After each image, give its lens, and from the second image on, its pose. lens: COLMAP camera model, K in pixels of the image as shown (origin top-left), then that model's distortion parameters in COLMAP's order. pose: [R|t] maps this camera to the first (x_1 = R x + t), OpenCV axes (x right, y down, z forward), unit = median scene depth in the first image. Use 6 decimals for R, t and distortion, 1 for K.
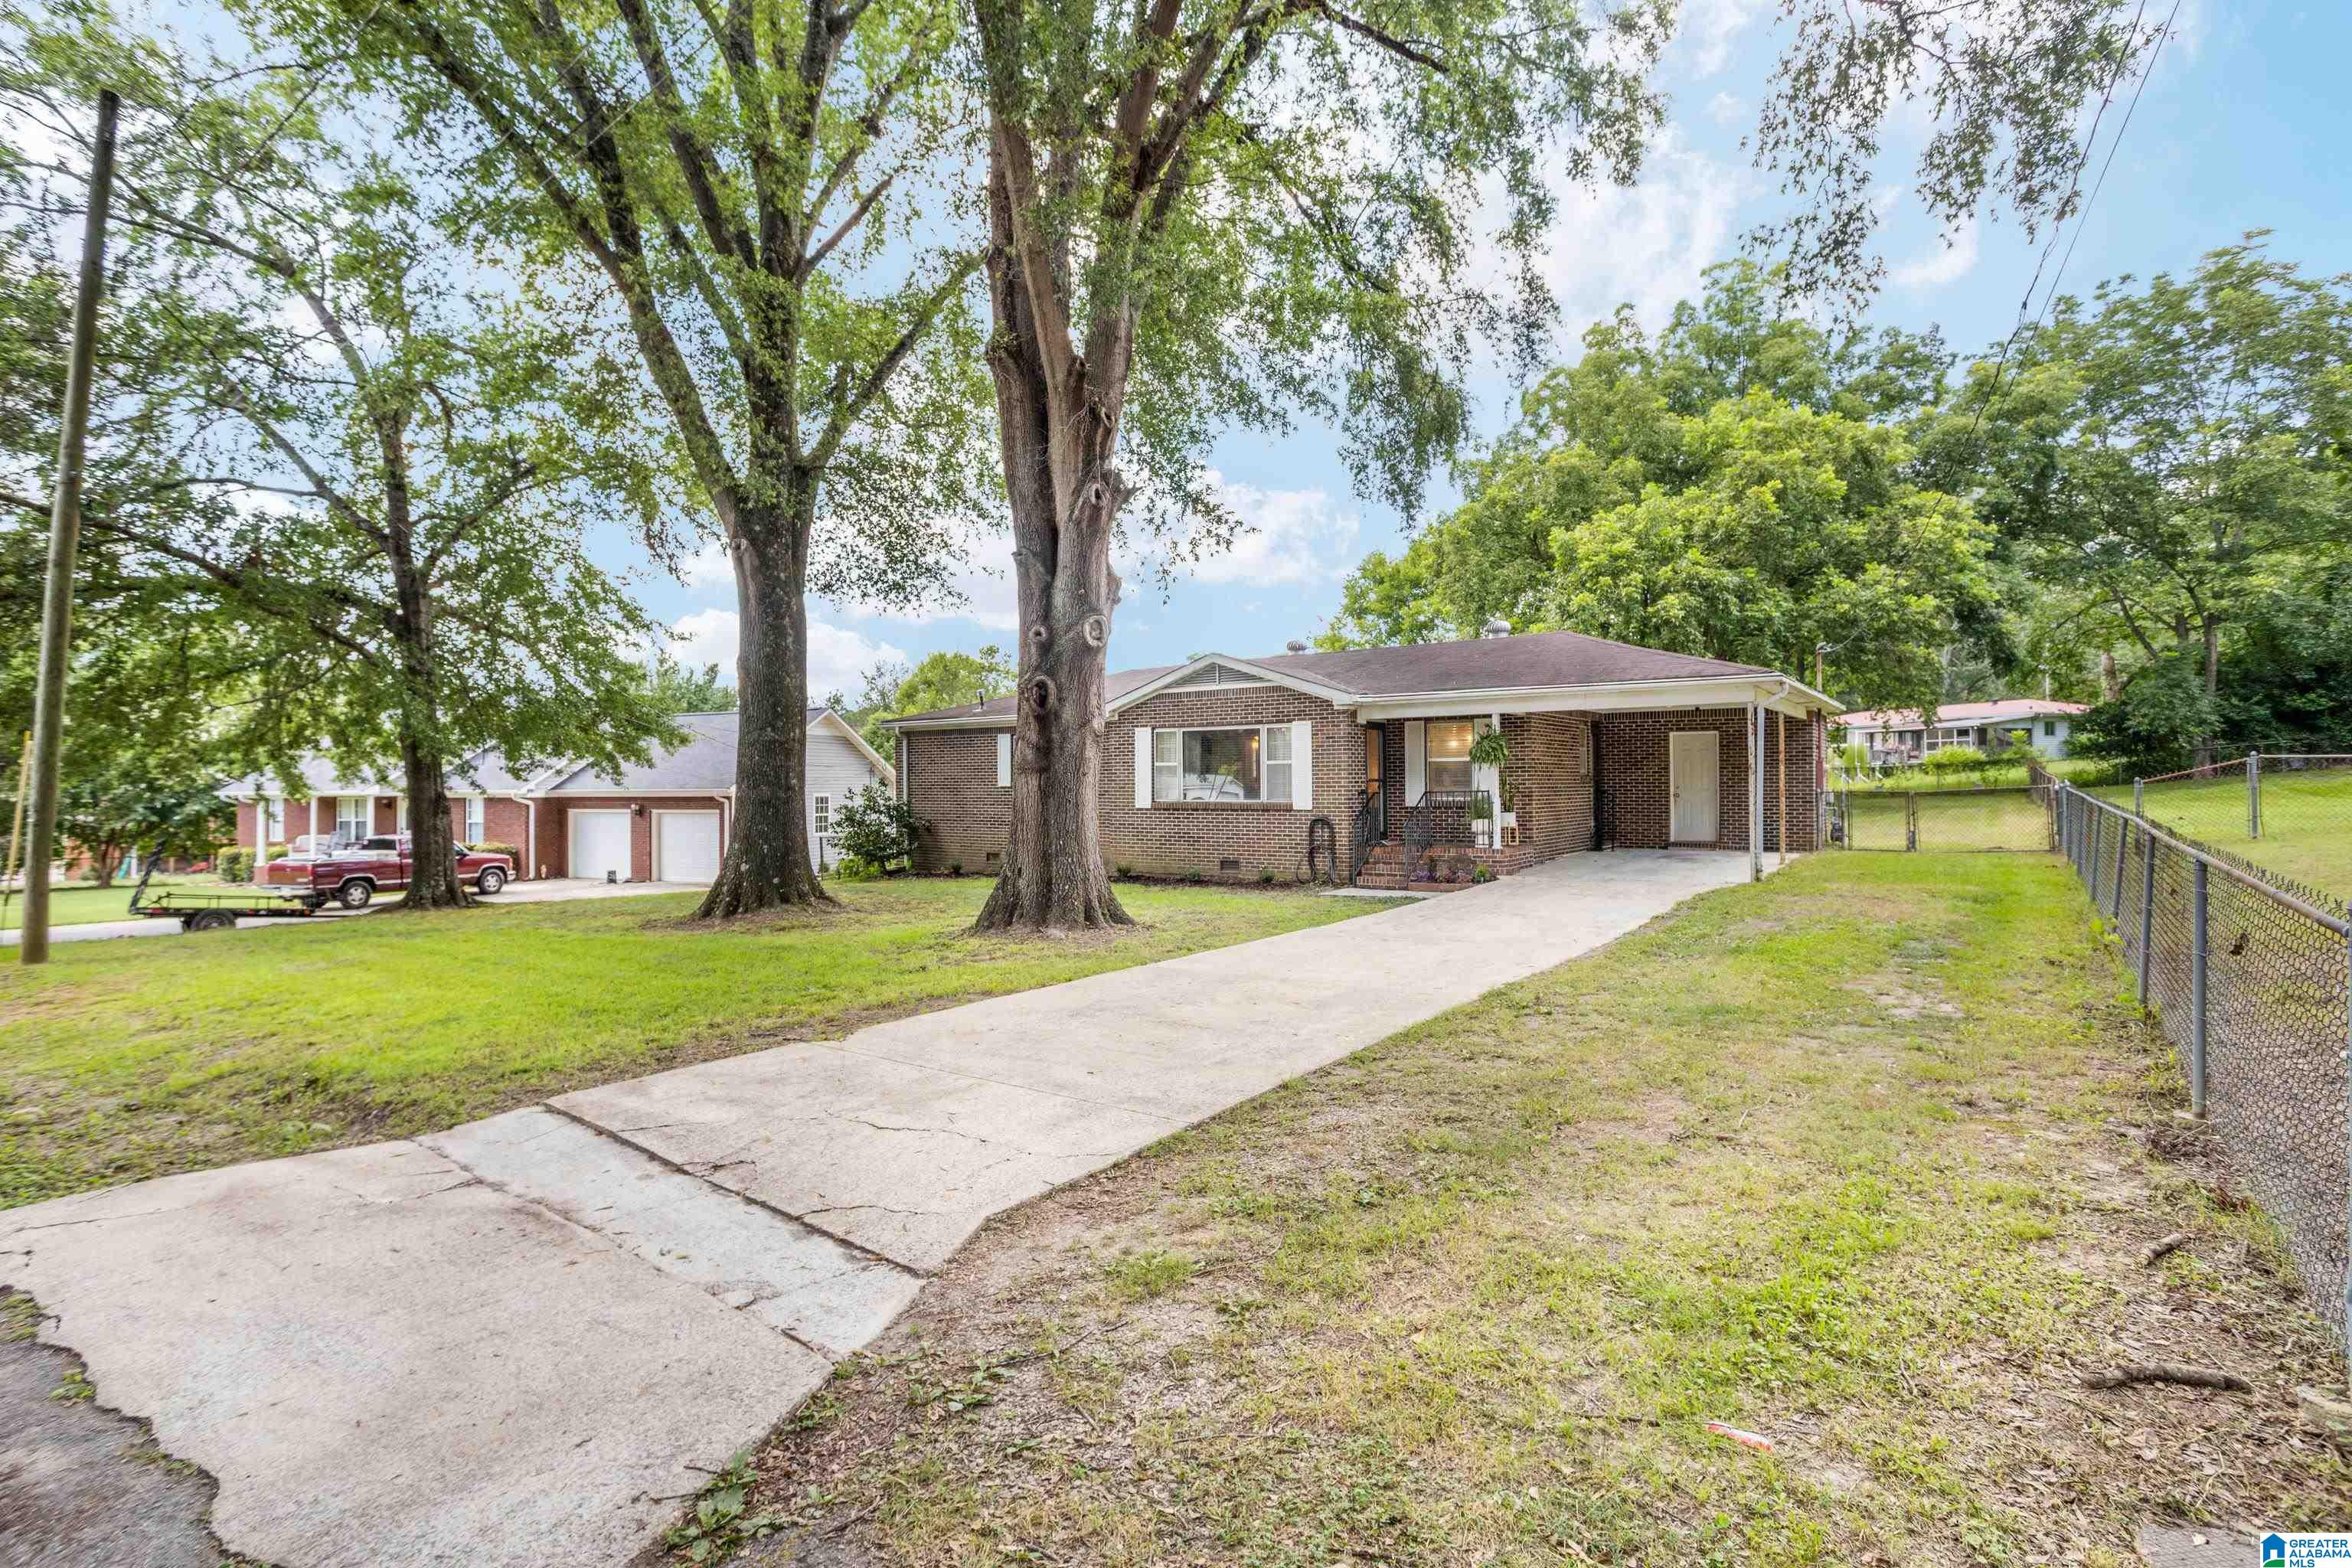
lens RADIAL K [[1154.3, 0, 1176.0], [0, 1154.3, 784.0], [0, 0, 1]] dist [-0.037825, 0.000110]
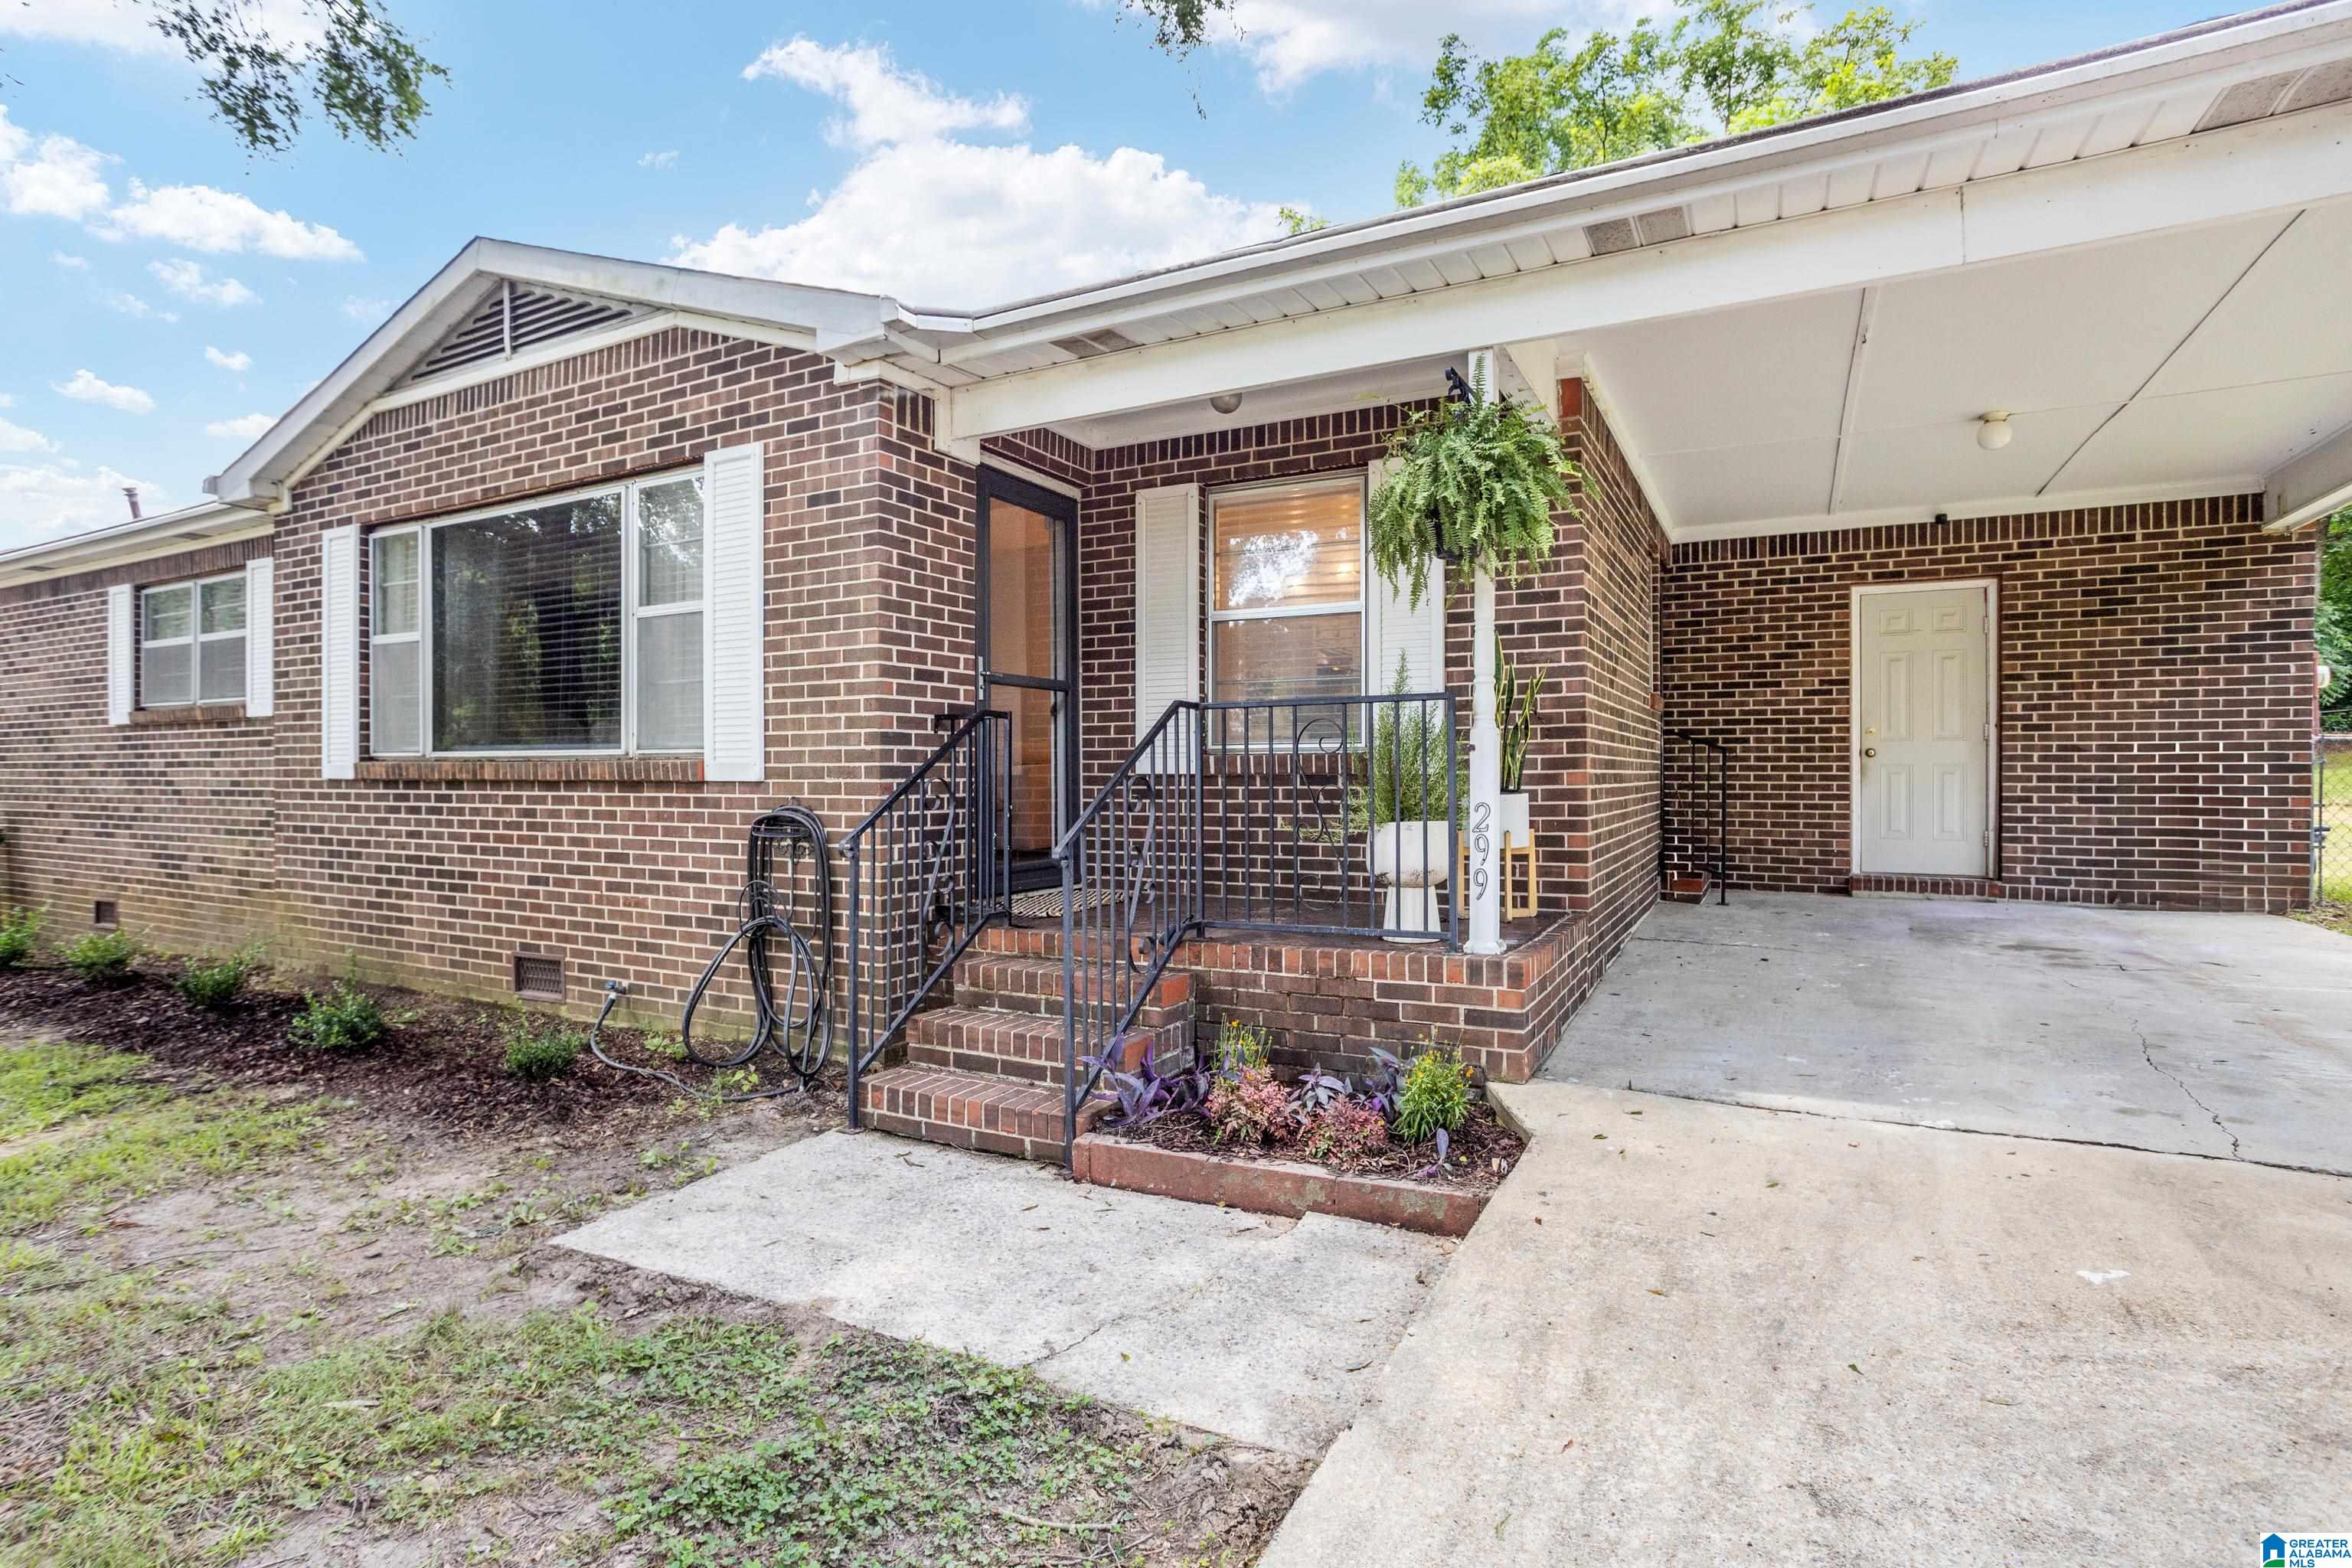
lens RADIAL K [[1154.3, 0, 1176.0], [0, 1154.3, 784.0], [0, 0, 1]] dist [-0.037825, 0.000110]
pose [[0.990599, 0.003774, 0.136748, 0.173660], [-0.005506, 0.999909, 0.012284, 0.018897], [-0.136690, -0.012921, 0.990530, 0.725249]]
